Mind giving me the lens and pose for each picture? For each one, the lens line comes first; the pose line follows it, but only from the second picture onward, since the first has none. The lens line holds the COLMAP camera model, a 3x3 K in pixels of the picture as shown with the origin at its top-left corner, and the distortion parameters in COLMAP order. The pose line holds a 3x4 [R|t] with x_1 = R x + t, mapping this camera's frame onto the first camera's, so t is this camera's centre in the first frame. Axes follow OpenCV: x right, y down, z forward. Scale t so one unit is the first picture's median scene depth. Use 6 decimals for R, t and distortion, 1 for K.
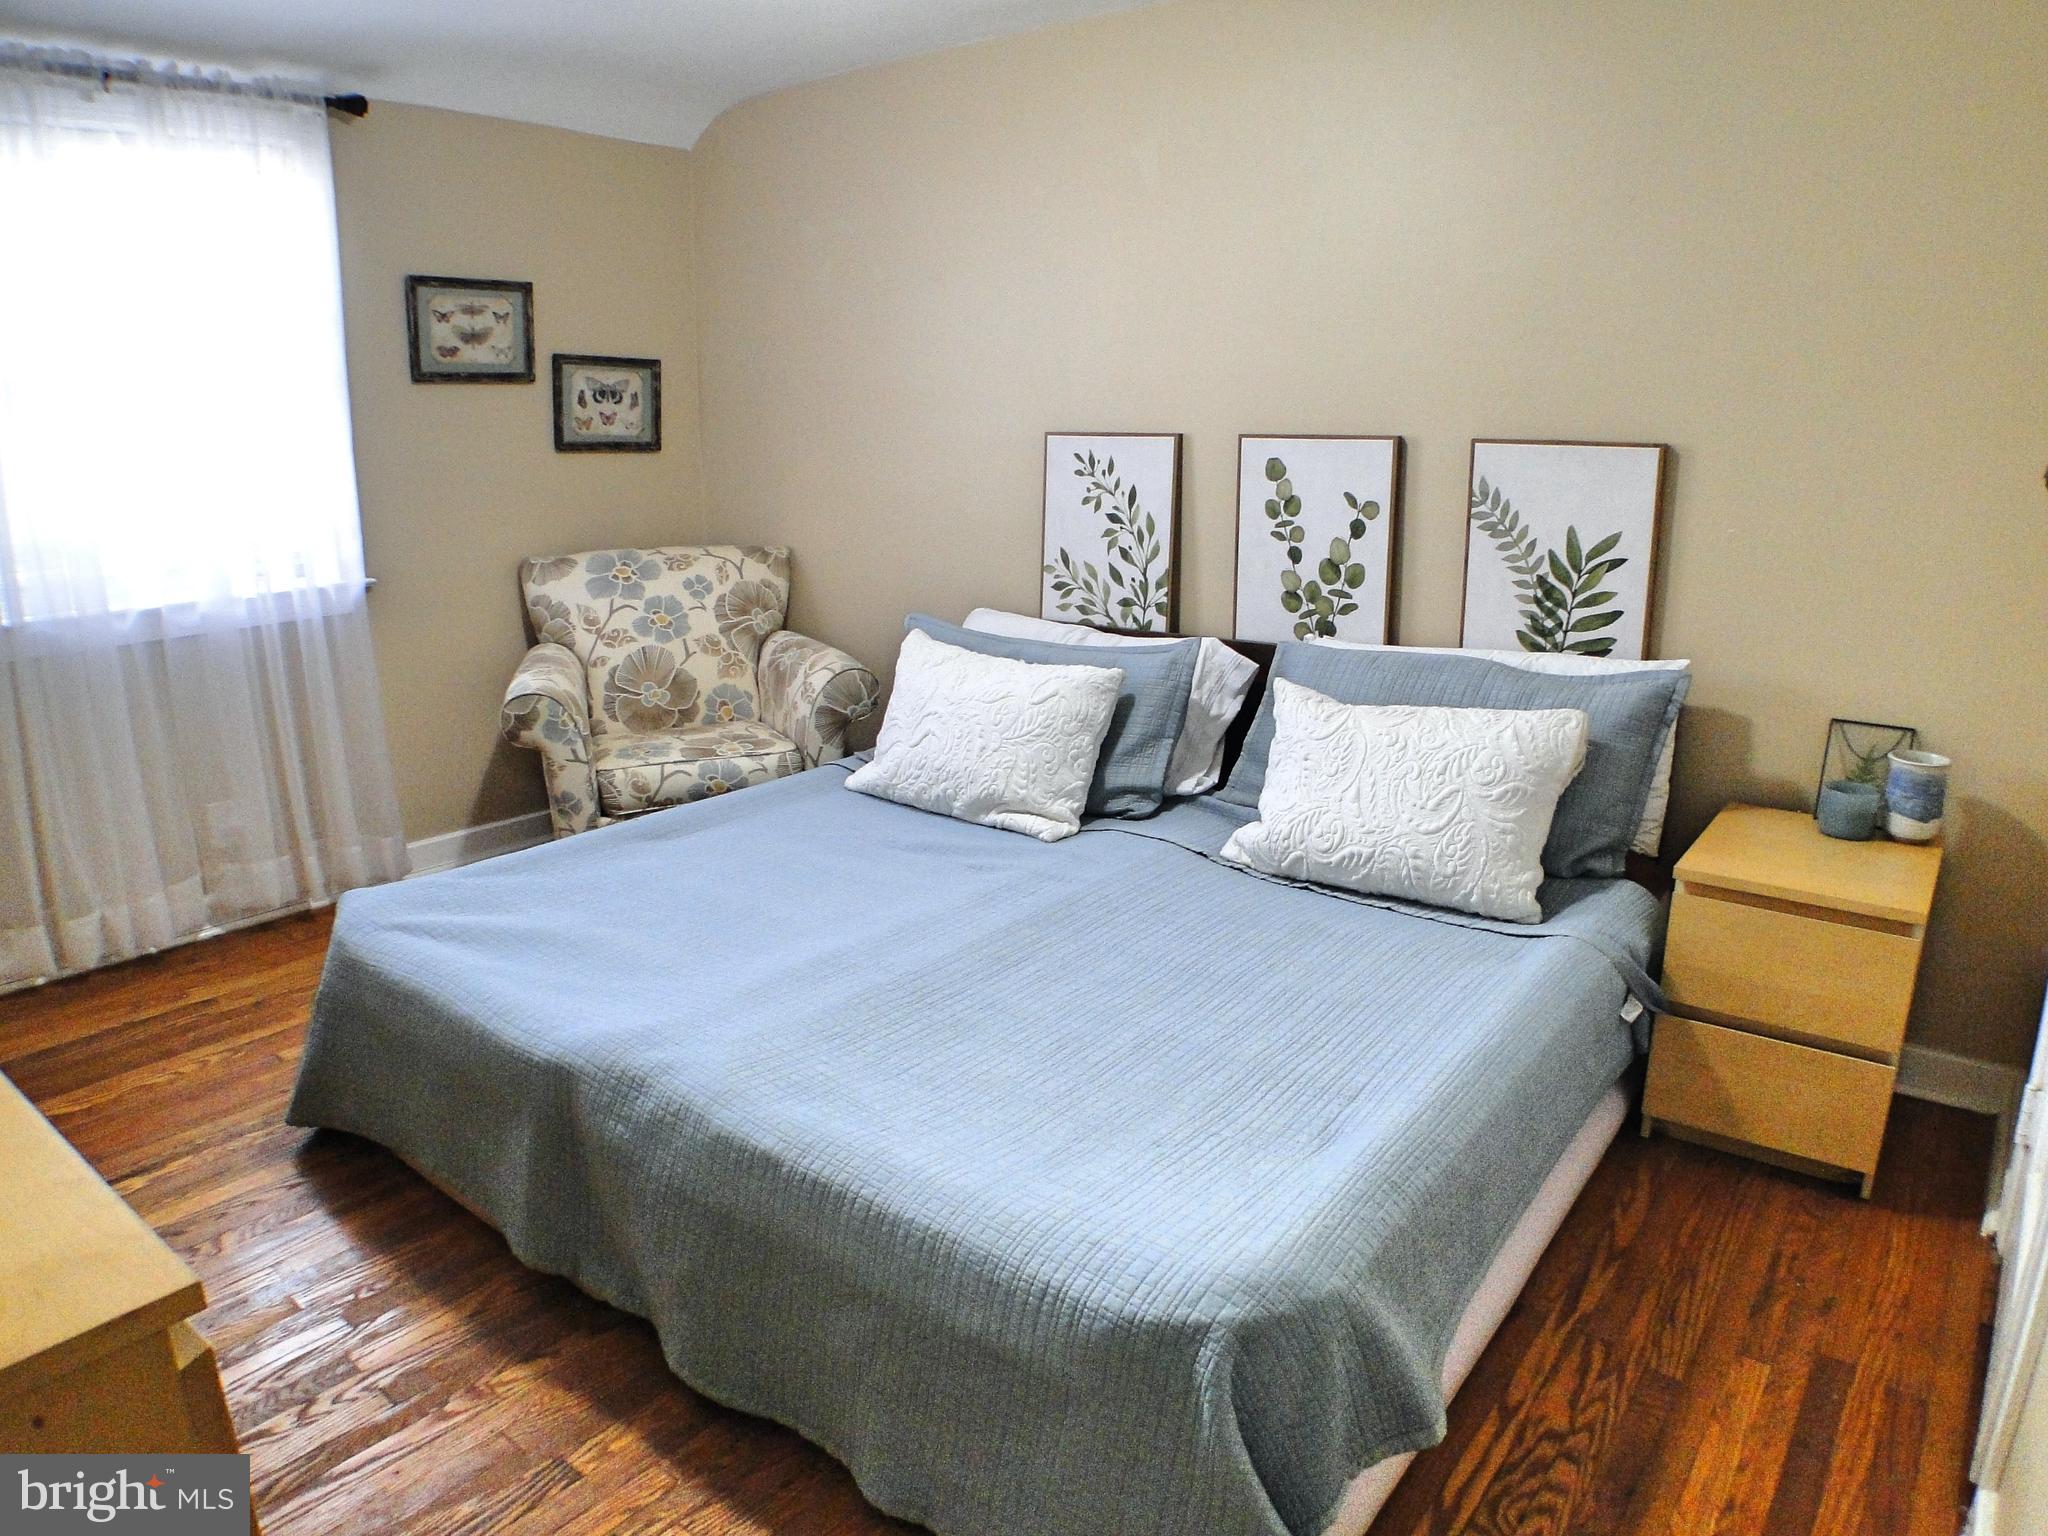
lens RADIAL K [[1325.8, 0, 1033.8], [0, 1325.8, 769.5], [0, 0, 1]] dist [-0.132101, 0.028756]
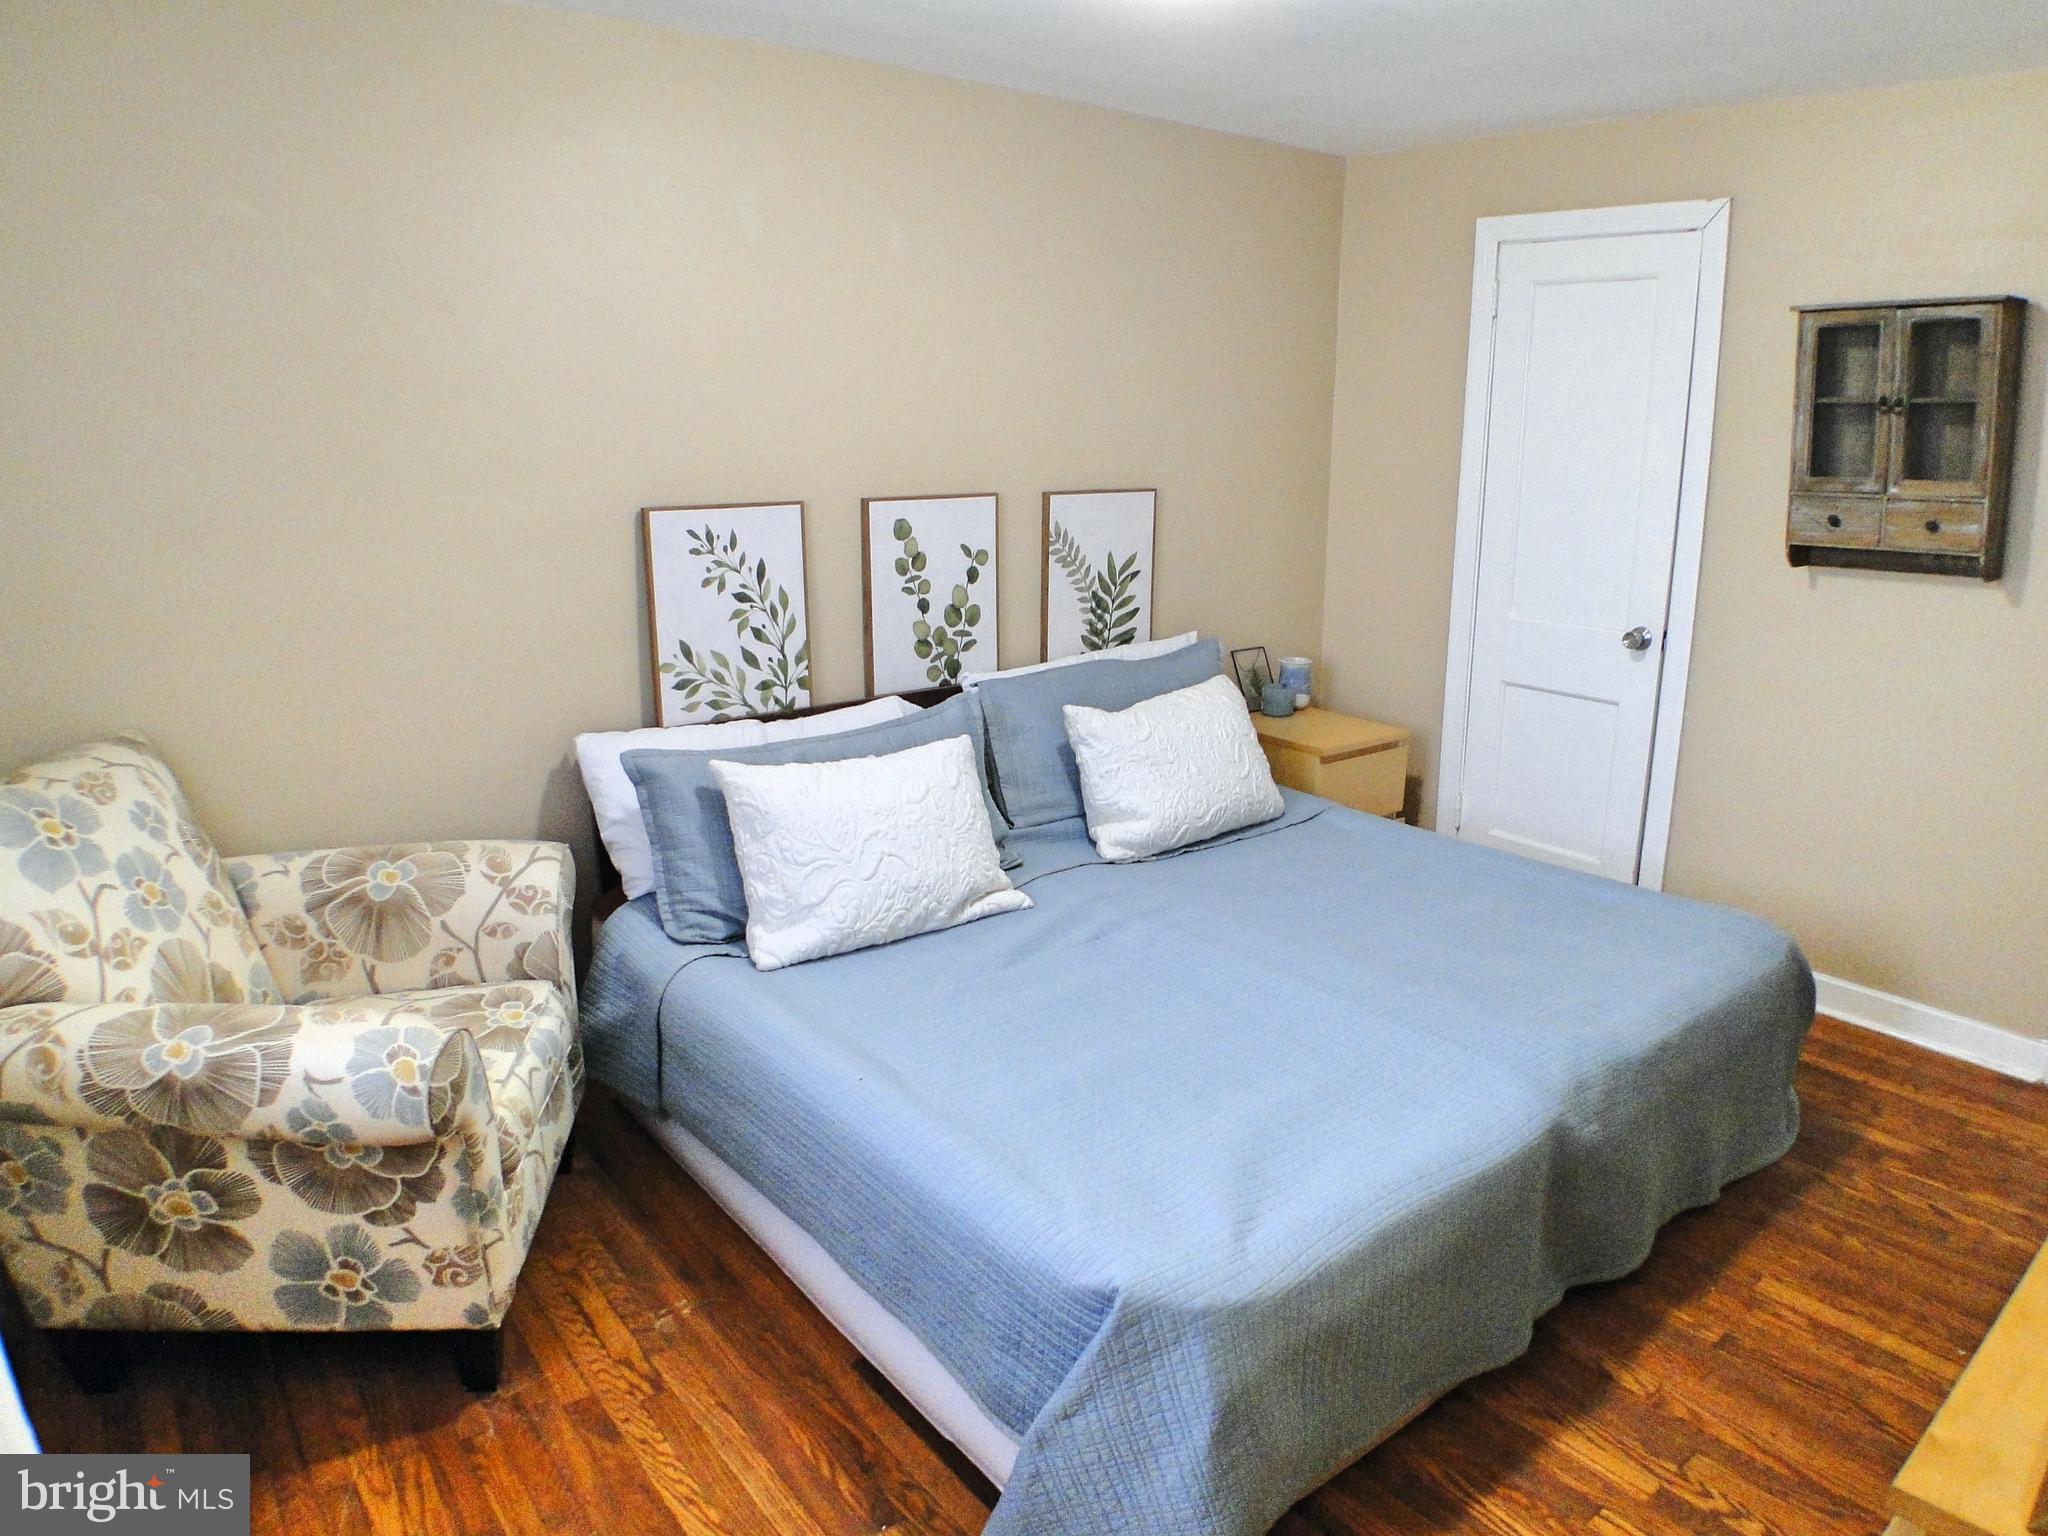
lens RADIAL K [[1325.8, 0, 1033.8], [0, 1325.8, 769.5], [0, 0, 1]] dist [-0.132101, 0.028756]
pose [[0.239726, -0.240274, 0.940638, -0.855450], [0.241771, 0.953141, 0.181851, -0.214955], [-0.940254, 0.183824, 0.286584, 0.637412]]
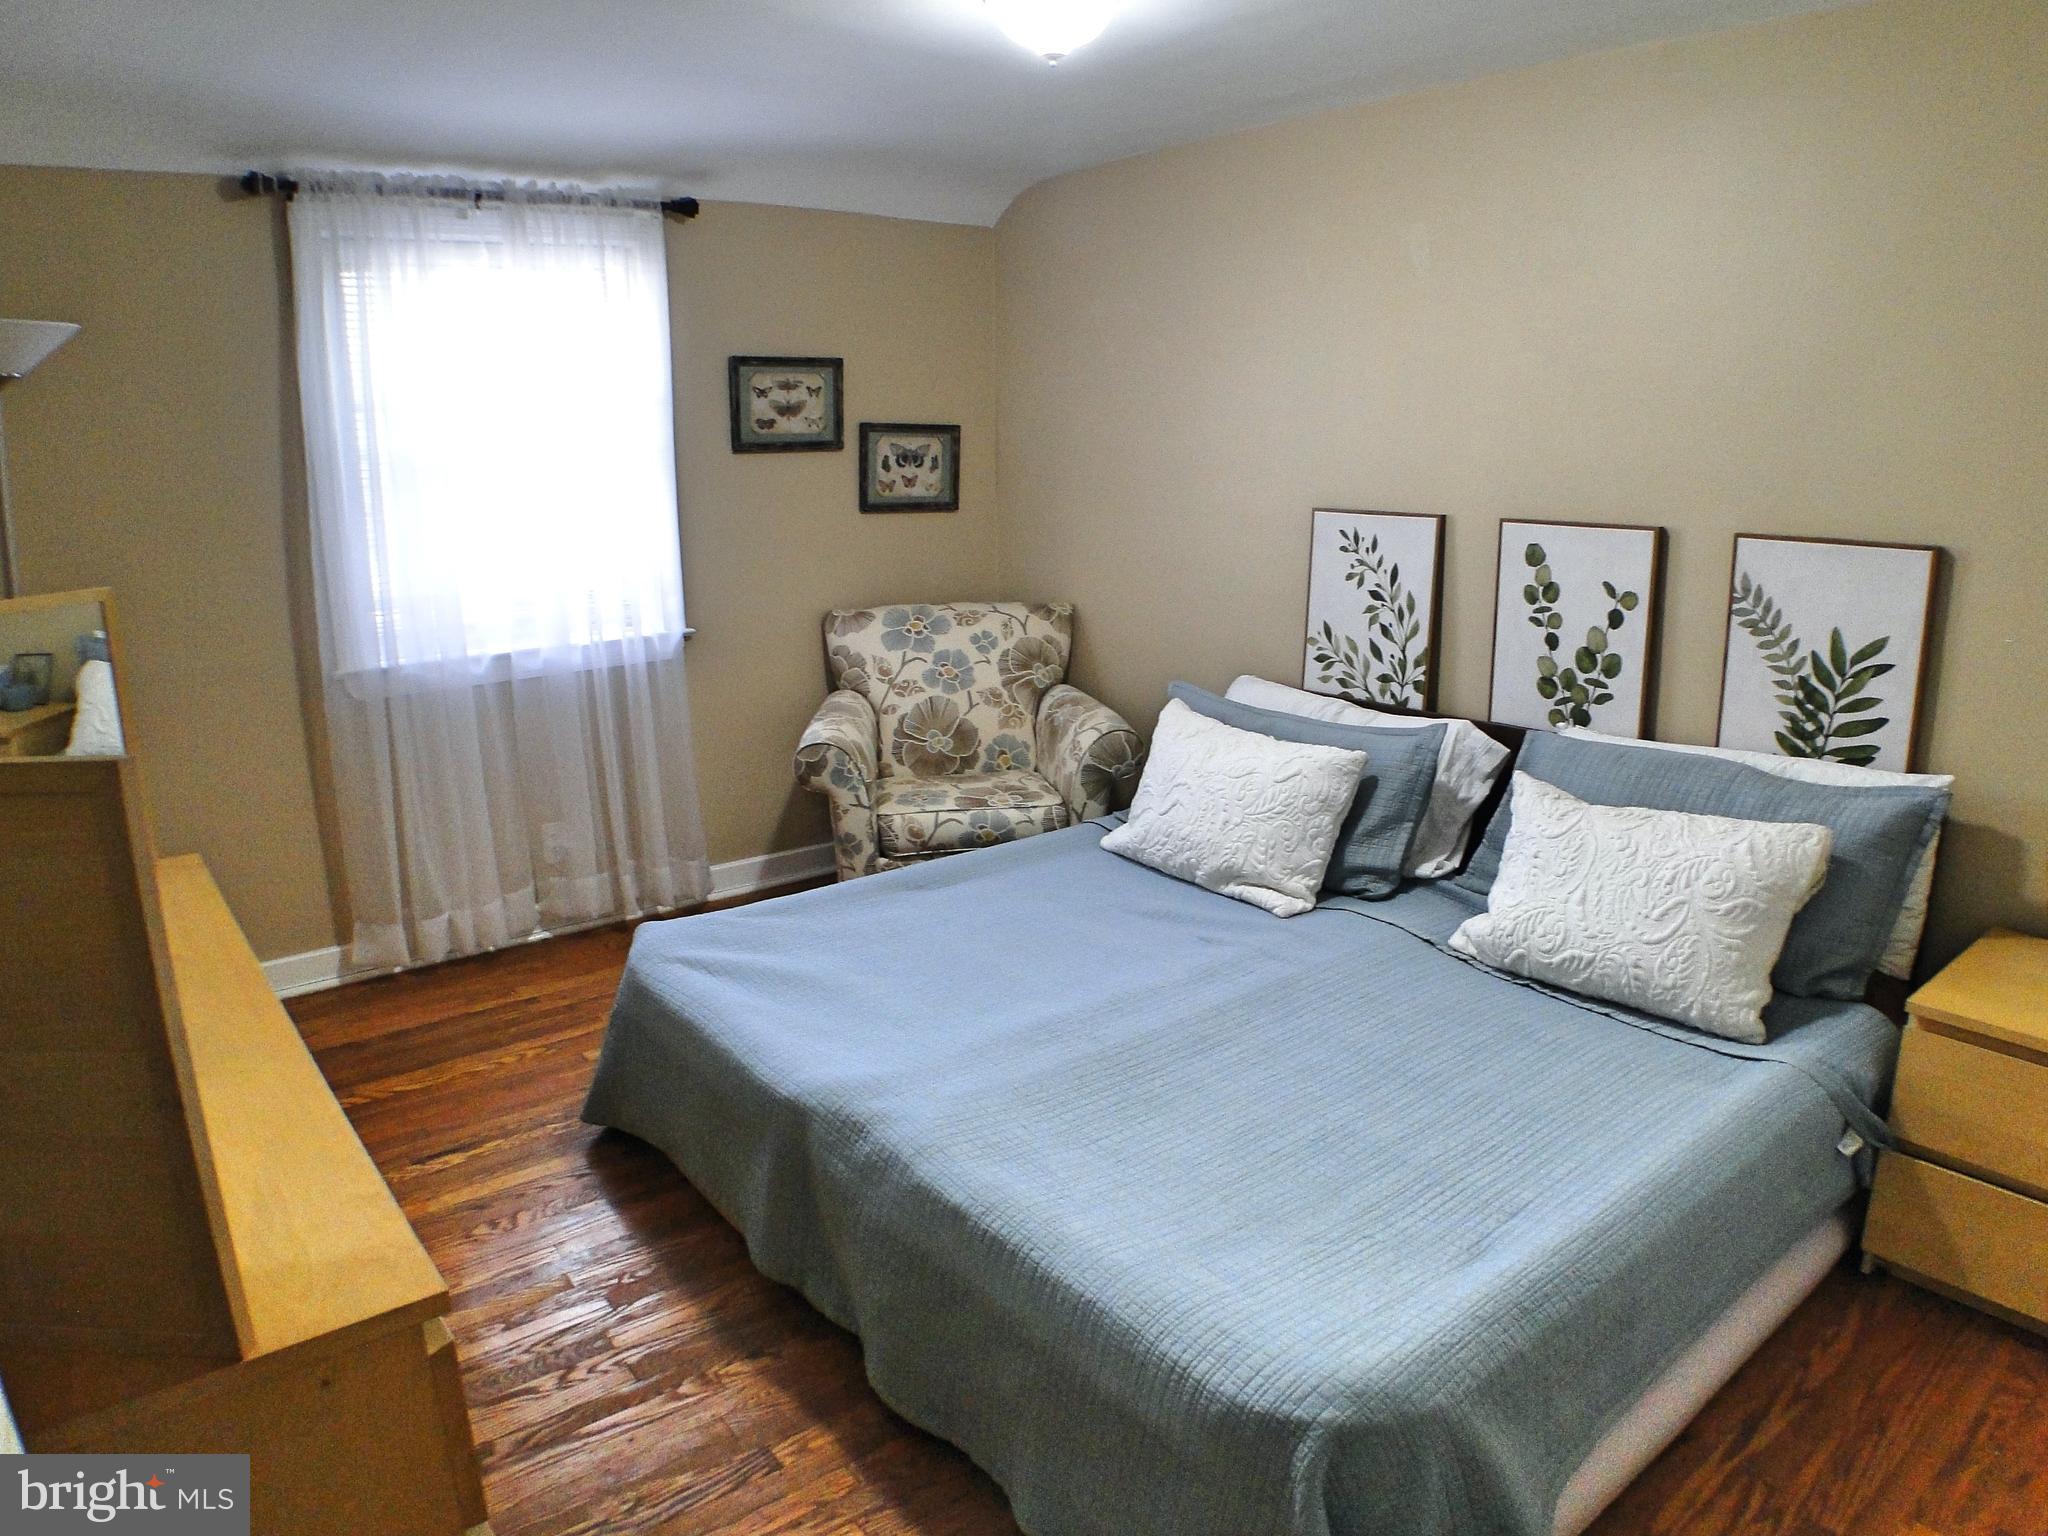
lens RADIAL K [[1325.8, 0, 1033.8], [0, 1325.8, 769.5], [0, 0, 1]] dist [-0.132101, 0.028756]
pose [[0.970031, 0.049017, -0.237987, 0.057819], [-0.051526, 0.998662, -0.004329, -0.042876], [0.237456, 0.016462, 0.971259, -0.044860]]
